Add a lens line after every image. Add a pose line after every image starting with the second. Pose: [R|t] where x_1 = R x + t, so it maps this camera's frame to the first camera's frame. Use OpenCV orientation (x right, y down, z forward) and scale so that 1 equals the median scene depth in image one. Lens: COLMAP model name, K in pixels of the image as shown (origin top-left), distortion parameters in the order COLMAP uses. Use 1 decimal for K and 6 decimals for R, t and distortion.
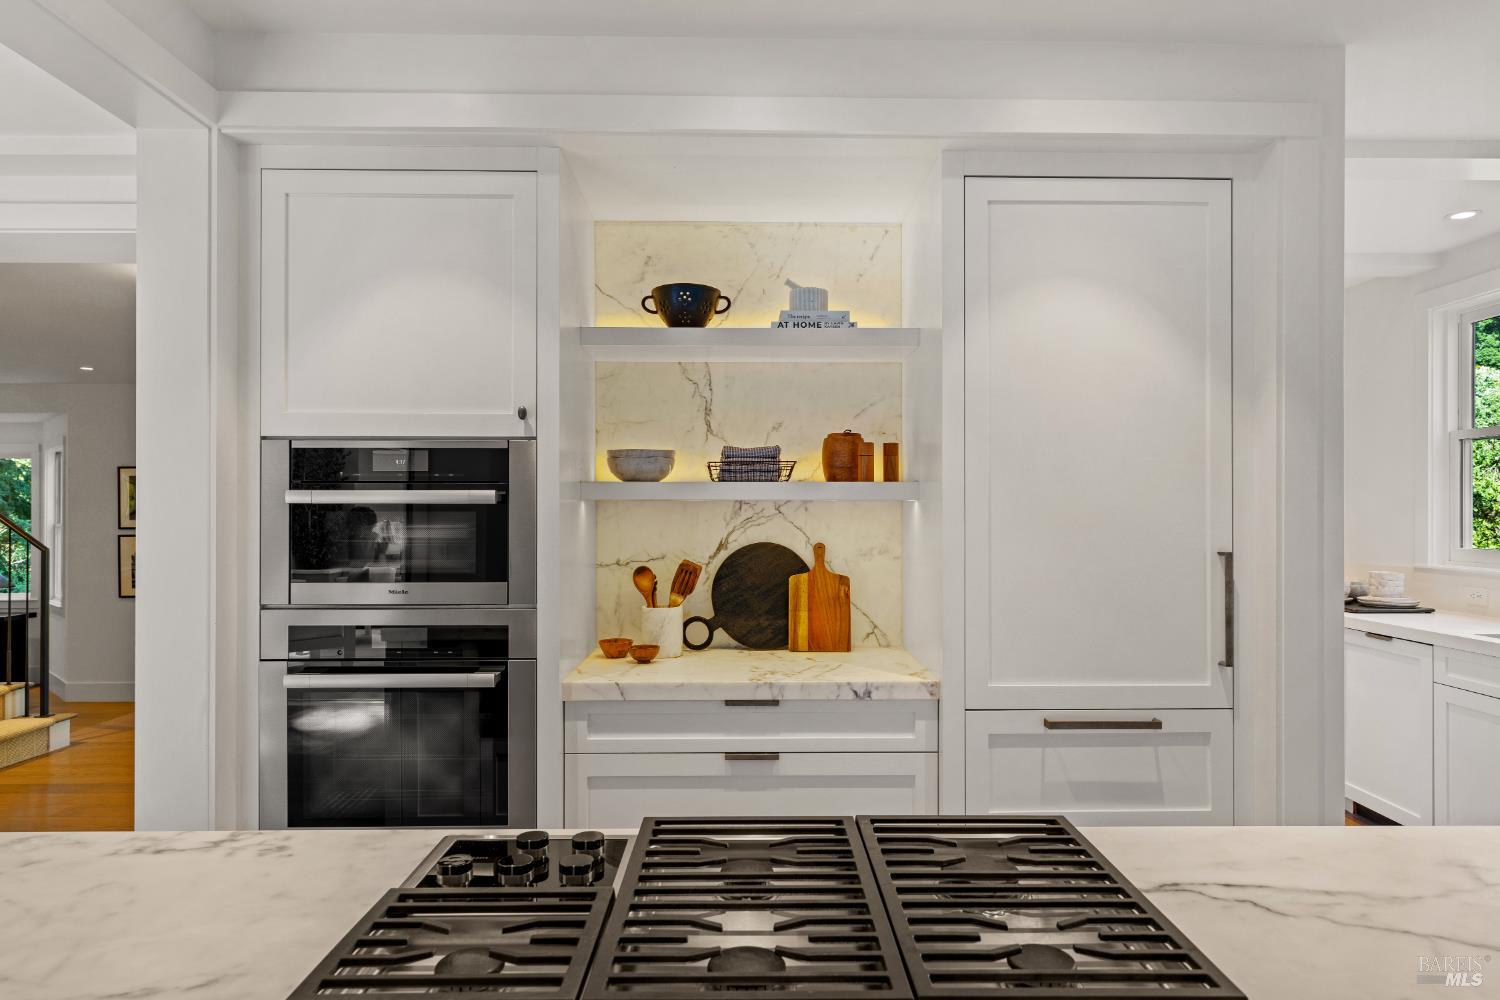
lens RADIAL K [[906.3, 0, 746.6], [0, 906.3, 510.8], [0, 0, 1]] dist [-0.012459, -0.004617]
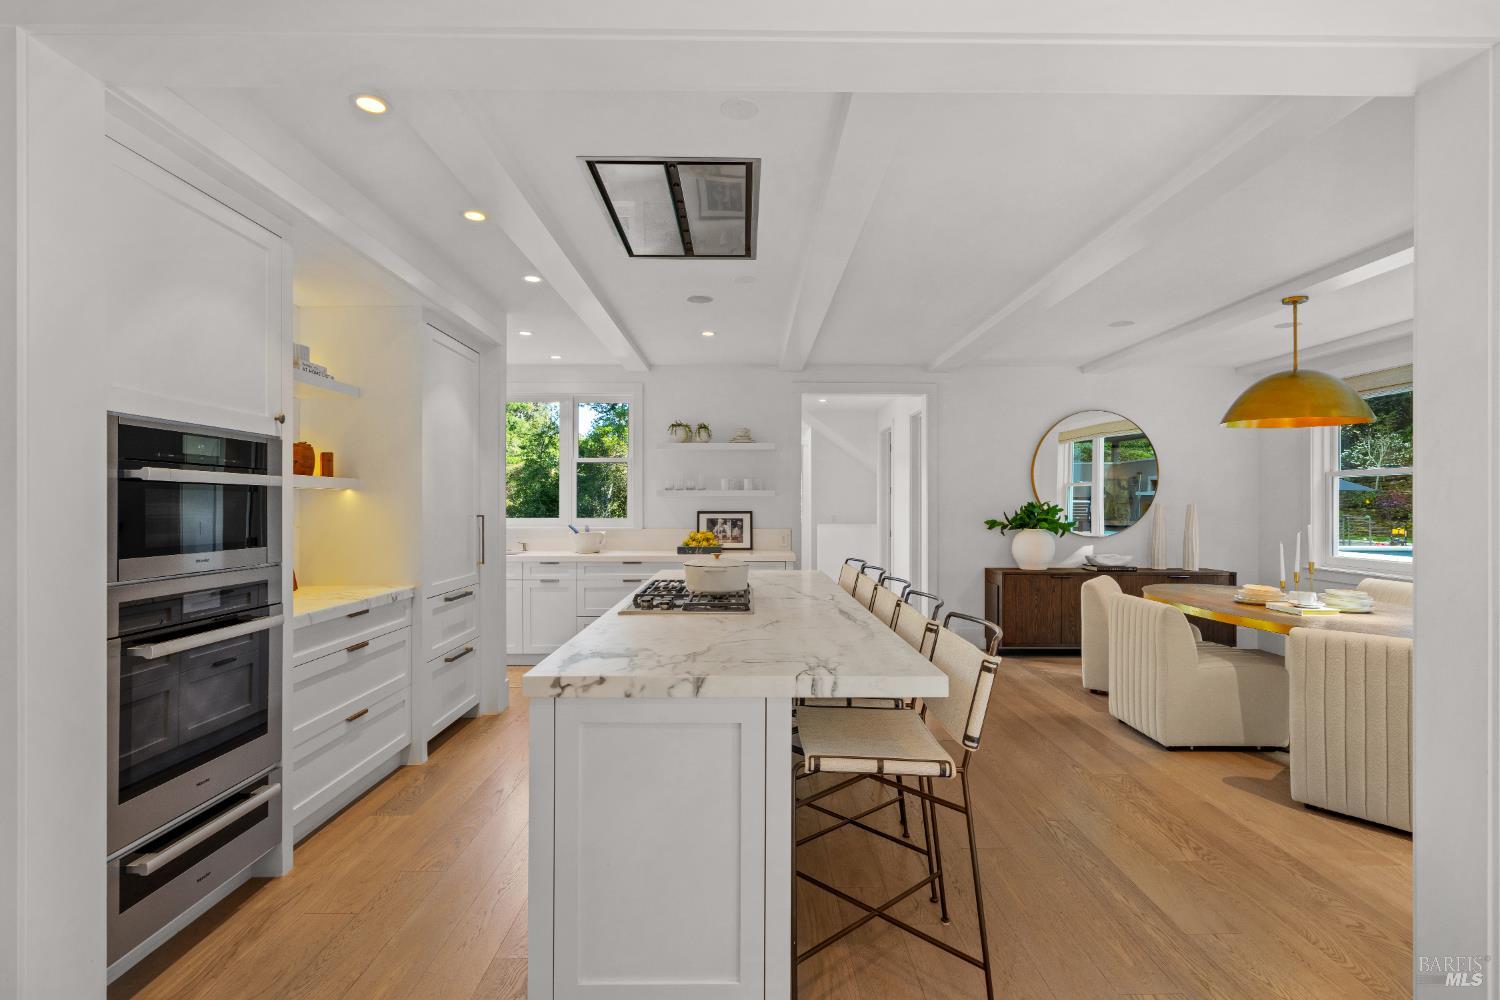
lens RADIAL K [[690.2, 0, 742.4], [0, 690.2, 500.1], [0, 0, 1]] dist [0.010476, -0.000779]
pose [[0.013783, 0.006039, 0.999887, -1.070234], [-0.003552, 0.999976, -0.005991, 0.013065], [-0.999899, -0.003469, 0.013804, 0.262557]]
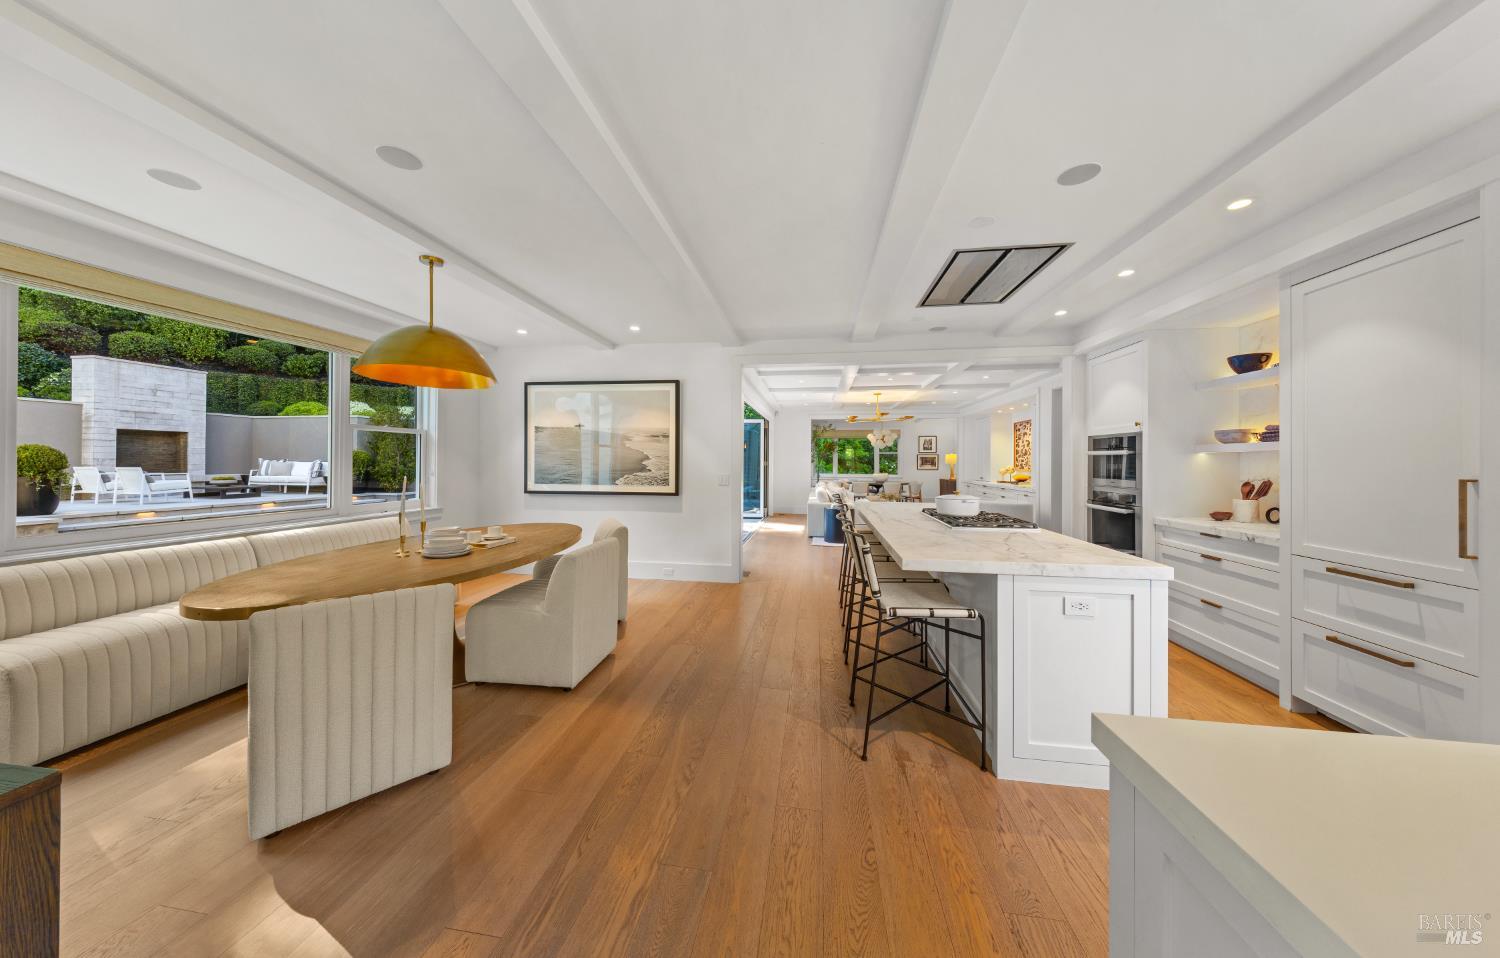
lens RADIAL K [[461.8, 0, 744.7], [0, 461.8, 460.8], [0, 0, 1]] dist [-0.000644, 0.000007]
pose [[-0.165275, -0.002856, -0.986243, 1.245644], [-0.002490, 0.999994, -0.002479, 0.017464], [0.986244, 0.002047, -0.165281, -0.016897]]
